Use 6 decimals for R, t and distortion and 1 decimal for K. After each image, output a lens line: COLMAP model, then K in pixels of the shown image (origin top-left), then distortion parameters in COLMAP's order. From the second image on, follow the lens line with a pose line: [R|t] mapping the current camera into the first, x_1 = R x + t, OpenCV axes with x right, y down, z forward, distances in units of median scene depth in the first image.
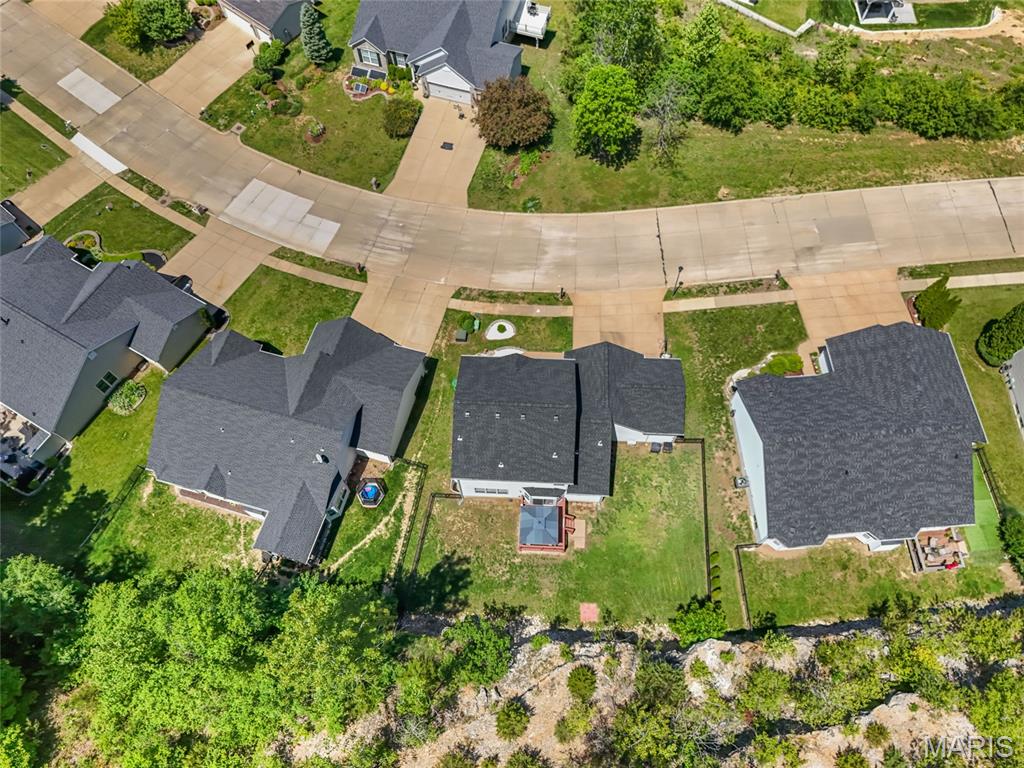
lens RADIAL K [[761.5, 0, 506.9], [0, 761.5, 378.5], [0, 0, 1]] dist [0.073172, -0.054800]
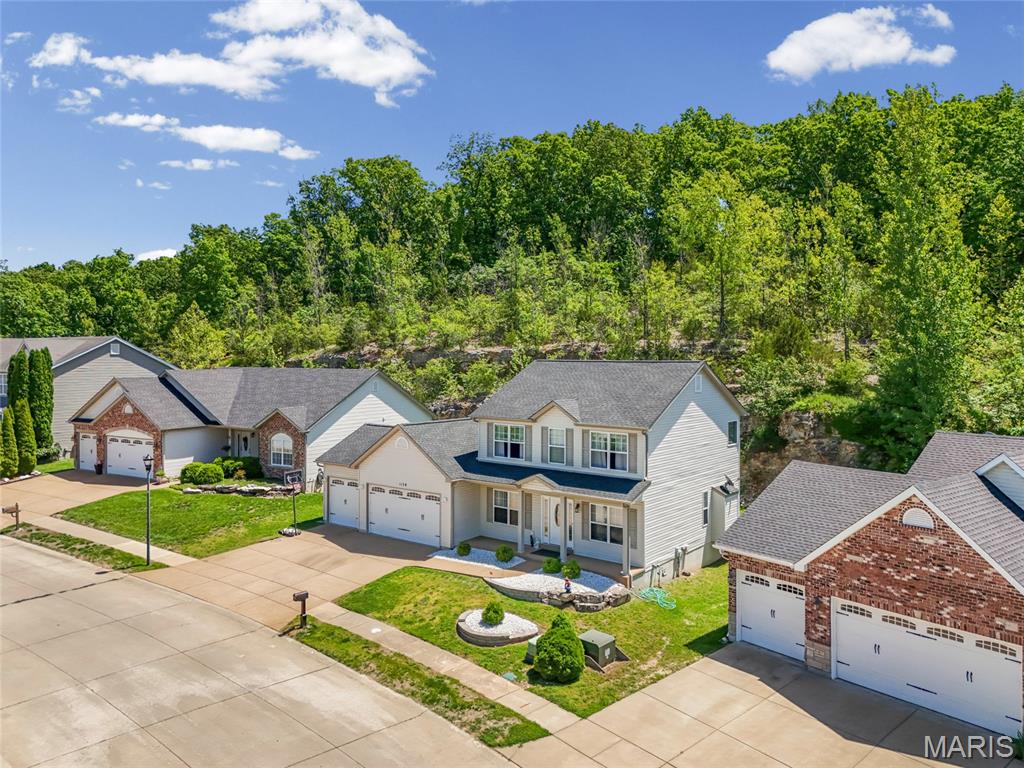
lens RADIAL K [[761.5, 0, 506.9], [0, 761.5, 378.5], [0, 0, 1]] dist [0.073172, -0.054800]
pose [[-0.812503, -0.012057, 0.582832, -0.224697], [0.528864, 0.405342, 0.745655, -0.379156], [-0.245237, 0.914086, -0.322965, 0.977745]]
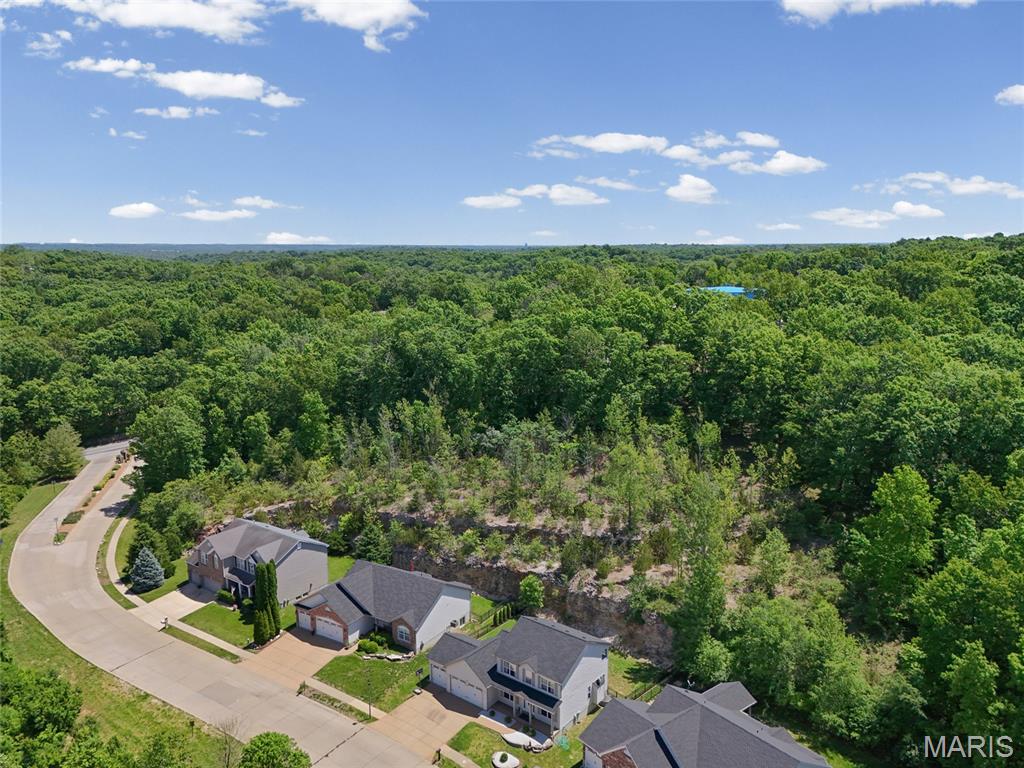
lens RADIAL K [[761.5, 0, 506.9], [0, 761.5, 378.5], [0, 0, 1]] dist [0.073172, -0.054800]
pose [[-0.808114, -0.090926, 0.581966, -0.593877], [0.536351, 0.294805, 0.790834, -1.077599], [-0.243474, 0.951222, -0.189467, 0.661812]]
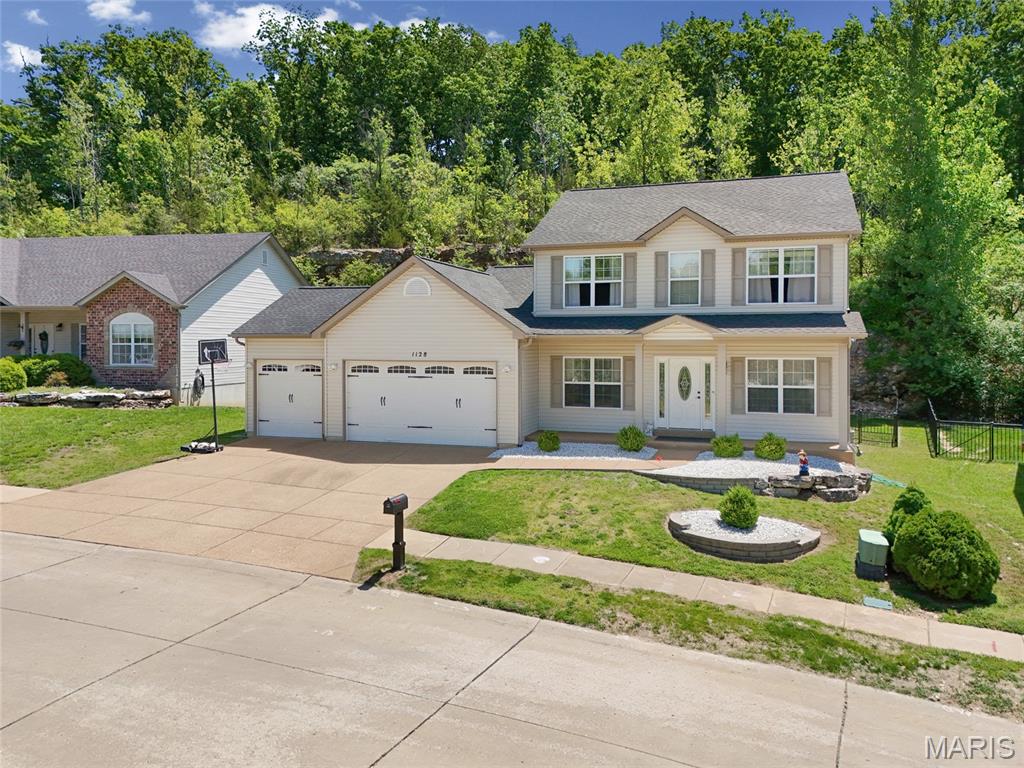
lens RADIAL K [[768.0, 0, 514.0], [0, 768.0, 352.6], [0, 0, 1]] dist [0.067263, -0.058483]
pose [[-0.962122, 0.000997, 0.272617, -0.005457], [0.248848, 0.411601, 0.876732, -0.280976], [-0.111335, 0.911364, -0.396258, 1.014813]]
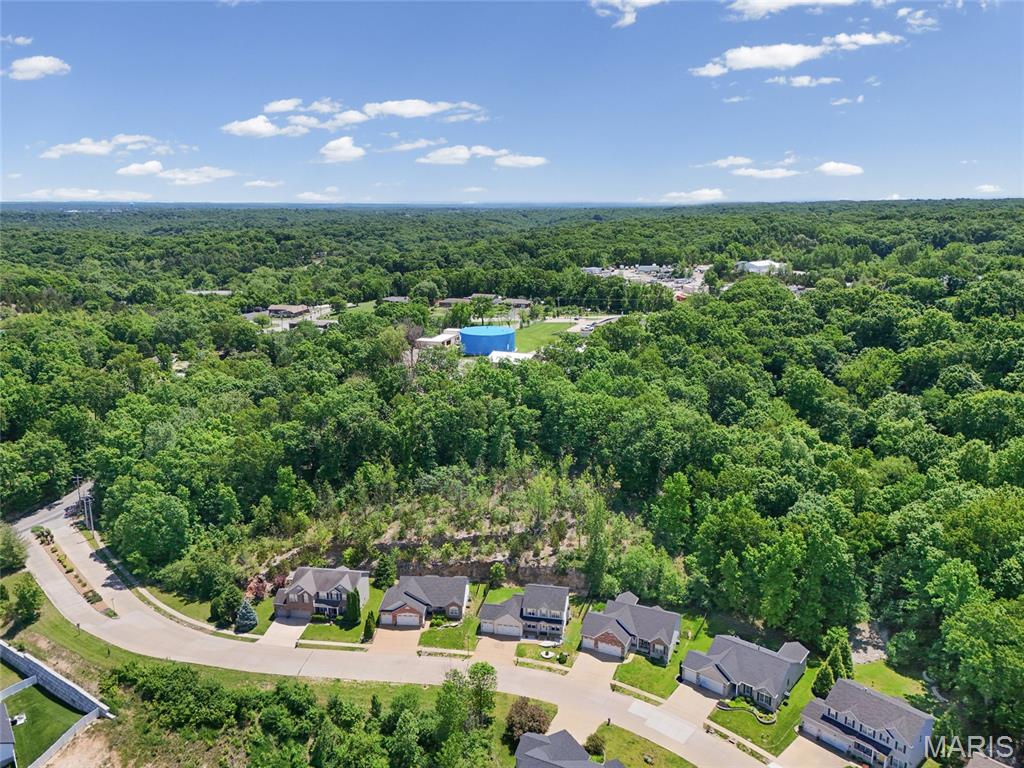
lens RADIAL K [[761.5, 0, 506.9], [0, 761.5, 378.5], [0, 0, 1]] dist [0.073172, -0.054800]
pose [[-0.987816, -0.021357, 0.154153, -0.213793], [0.145976, 0.216222, 0.965370, -2.360851], [-0.053948, 0.976111, -0.210470, 0.667400]]
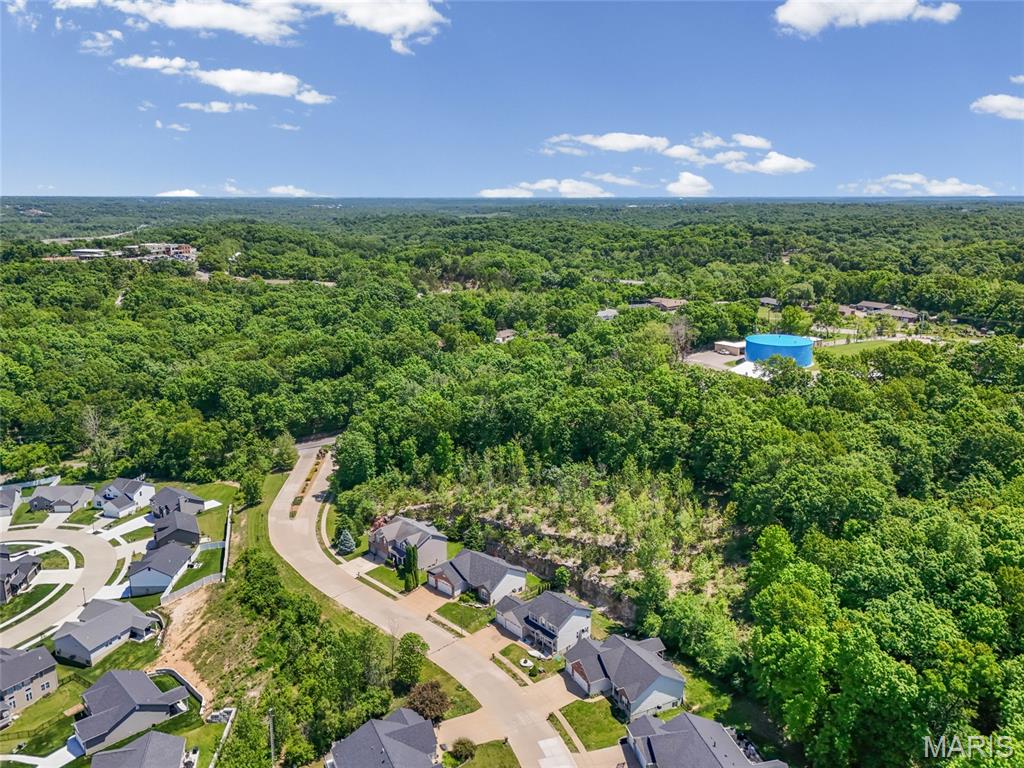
lens RADIAL K [[776.4, 0, 508.2], [0, 776.4, 378.6], [0, 0, 1]] dist [0.128744, -0.220401]
pose [[-0.683135, -0.155433, 0.713560, -1.403612], [0.662624, 0.278840, 0.695110, -1.824159], [-0.307012, 0.947676, -0.087492, 0.429017]]
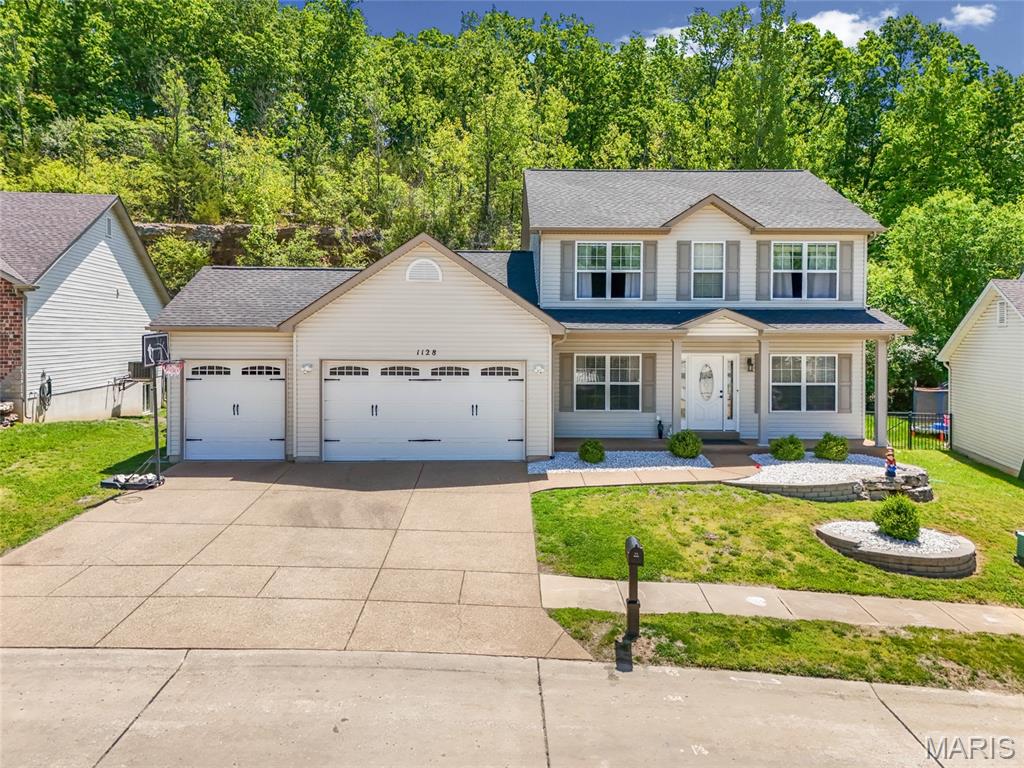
lens RADIAL K [[768.0, 0, 514.0], [0, 768.0, 352.6], [0, 0, 1]] dist [0.067263, -0.058483]
pose [[-0.997596, 0.003291, -0.069221, 0.103312], [-0.062032, 0.402898, 0.913140, -0.254395], [0.030895, 0.915239, -0.401725, 1.000845]]
